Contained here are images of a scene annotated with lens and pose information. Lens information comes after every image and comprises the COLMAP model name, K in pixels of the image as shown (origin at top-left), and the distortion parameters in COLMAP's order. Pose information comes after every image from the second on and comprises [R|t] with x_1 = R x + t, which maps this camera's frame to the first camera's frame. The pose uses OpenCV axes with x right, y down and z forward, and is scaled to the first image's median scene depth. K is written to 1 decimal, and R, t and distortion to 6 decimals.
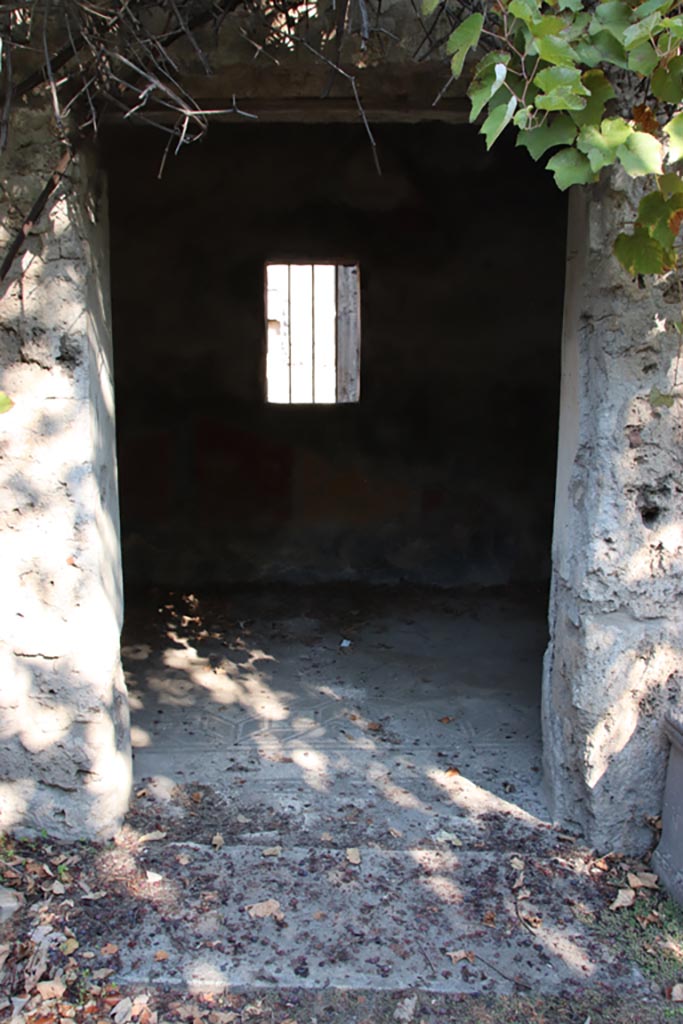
lens RADIAL K [[861.4, 0, 341.5], [0, 861.4, 515.8], [0, 0, 1]] dist [-0.079928, 0.013815]
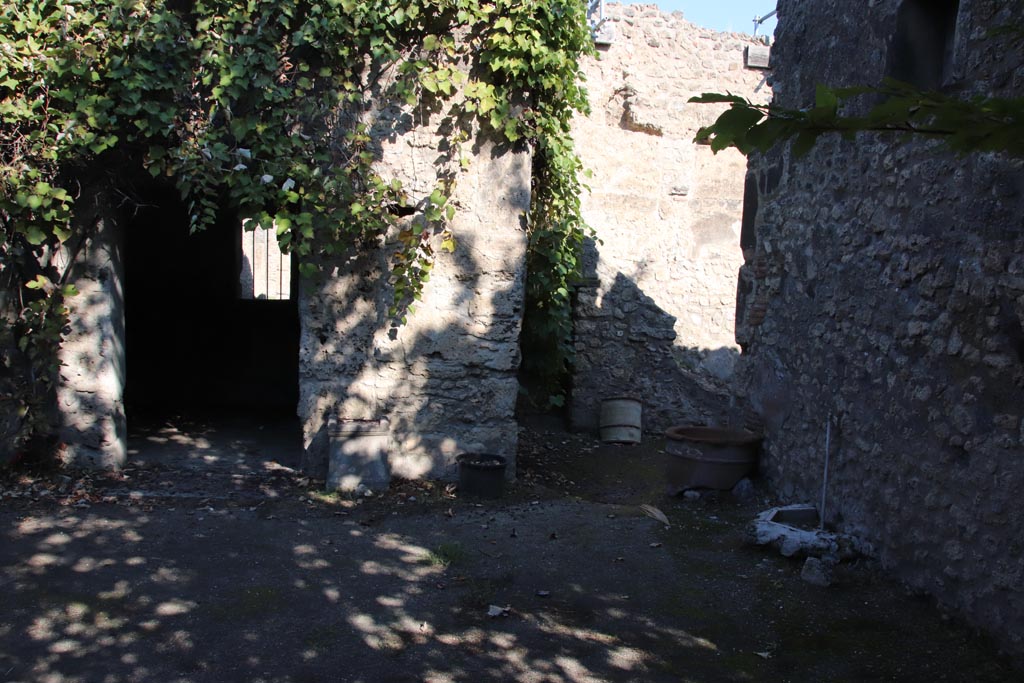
lens RADIAL K [[861.4, 0, 513.4], [0, 861.4, 340.3], [0, 0, 1]] dist [-0.079928, 0.013815]
pose [[0.995098, 0.017655, 0.097303, 0.664781], [-0.008557, 0.995616, -0.093137, 0.234320], [-0.098521, 0.091848, 0.990887, -1.630645]]
